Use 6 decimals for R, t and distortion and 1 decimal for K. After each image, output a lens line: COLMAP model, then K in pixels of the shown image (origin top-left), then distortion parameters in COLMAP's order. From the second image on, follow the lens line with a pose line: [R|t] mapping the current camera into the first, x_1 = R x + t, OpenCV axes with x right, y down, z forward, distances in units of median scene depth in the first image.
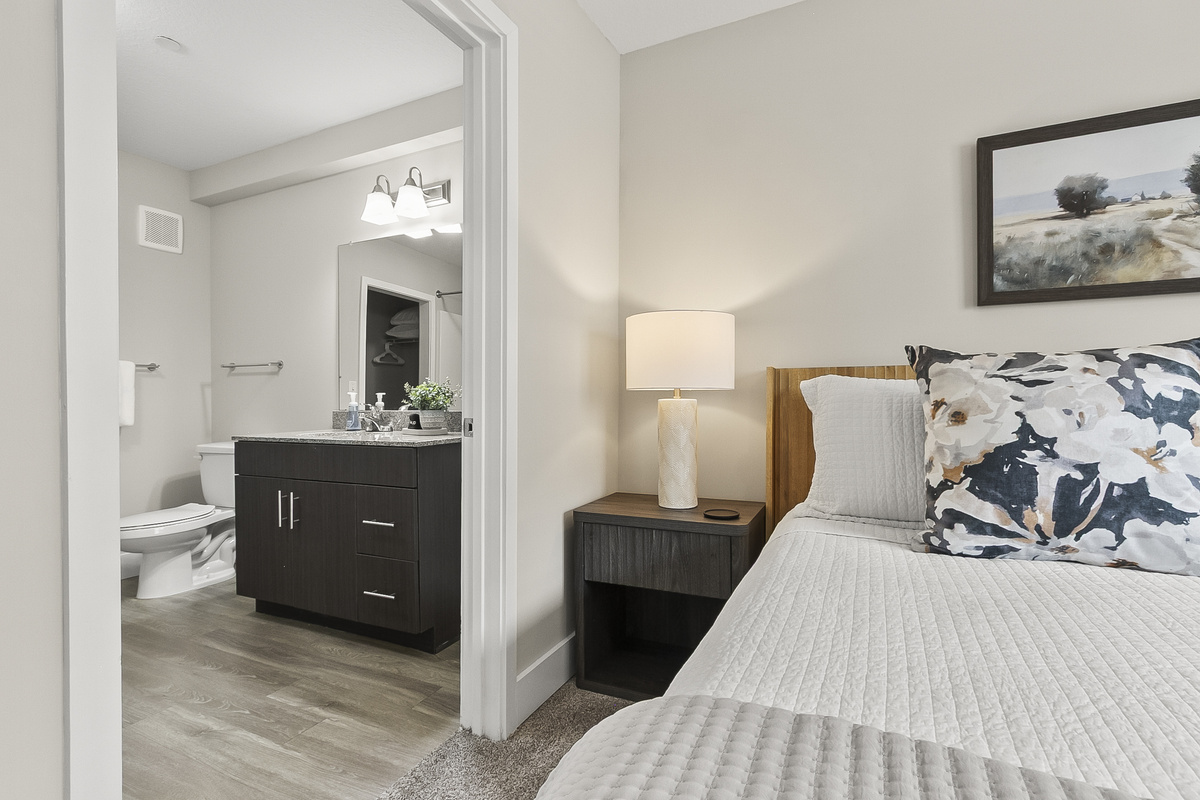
lens RADIAL K [[553.9, 0, 583.1], [0, 553.9, 402.7], [0, 0, 1]] dist [0.004107, -0.001584]
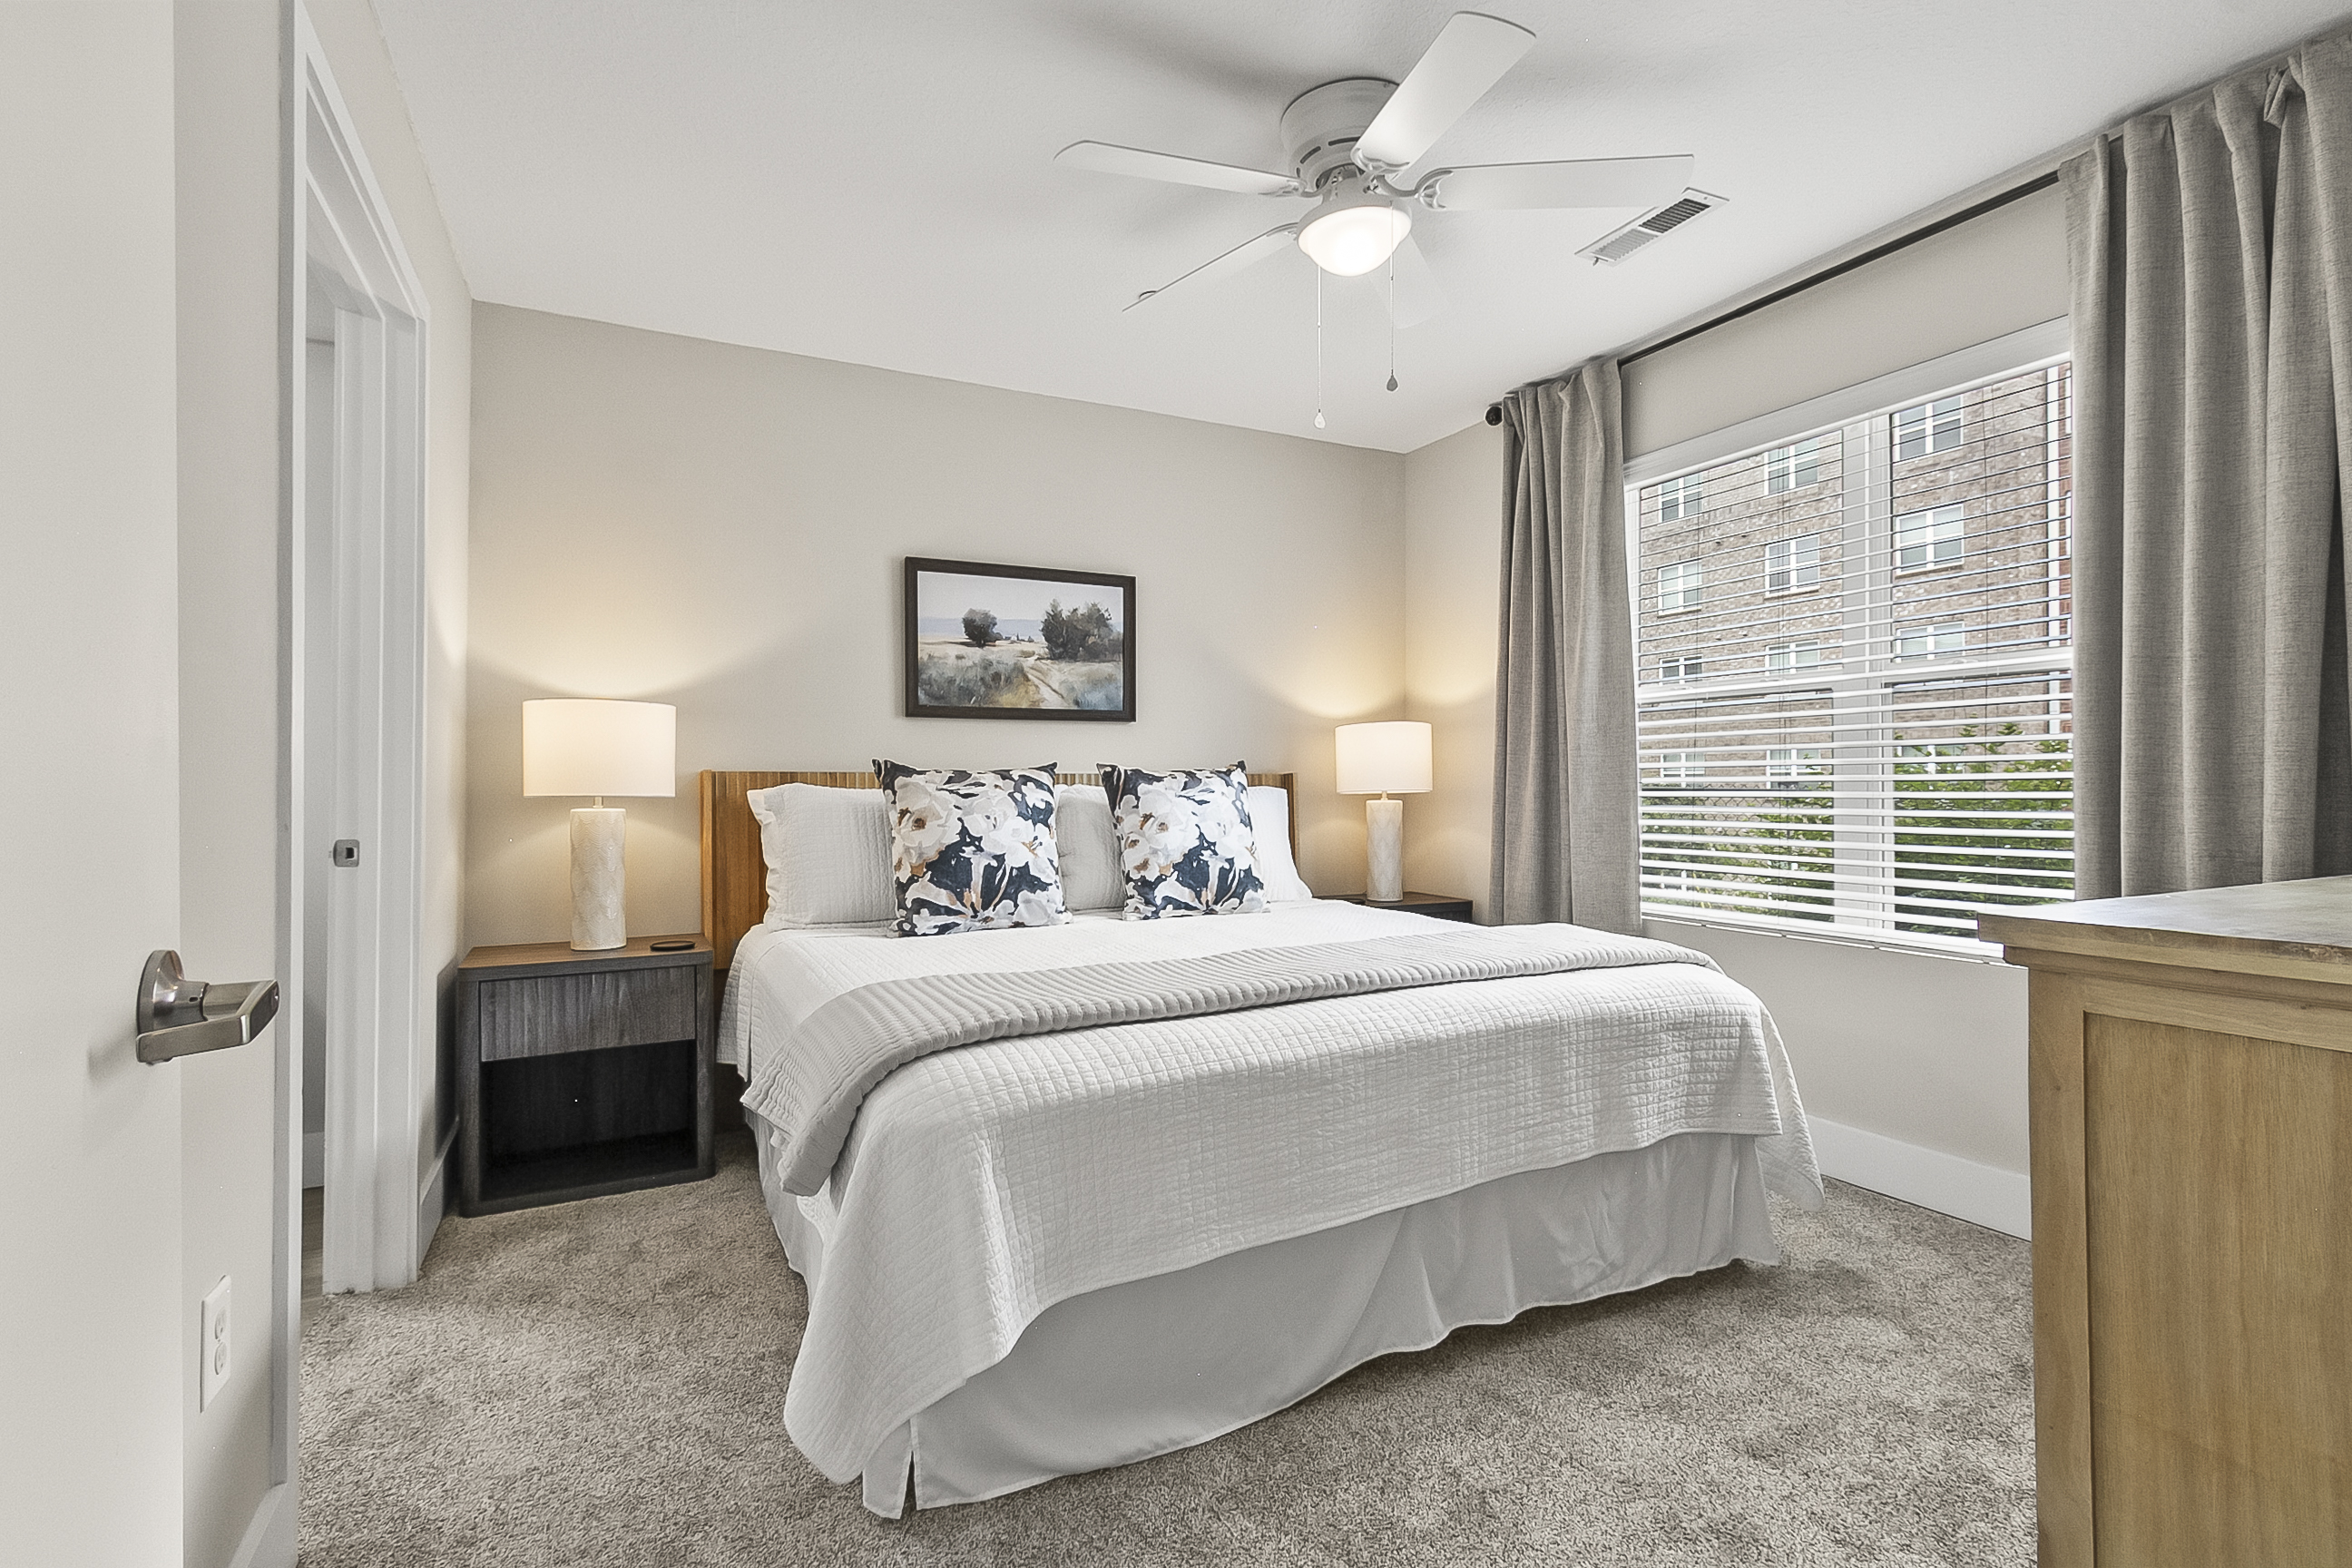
lens RADIAL K [[1085.7, 0, 1158.0], [0, 1085.7, 778.3], [0, 0, 1]] dist [0.004107, -0.001584]
pose [[0.585636, 0.014989, 0.810435, -0.630581], [0.007697, 0.999681, -0.024050, -0.007021], [-0.810537, 0.020322, 0.585334, -0.543123]]
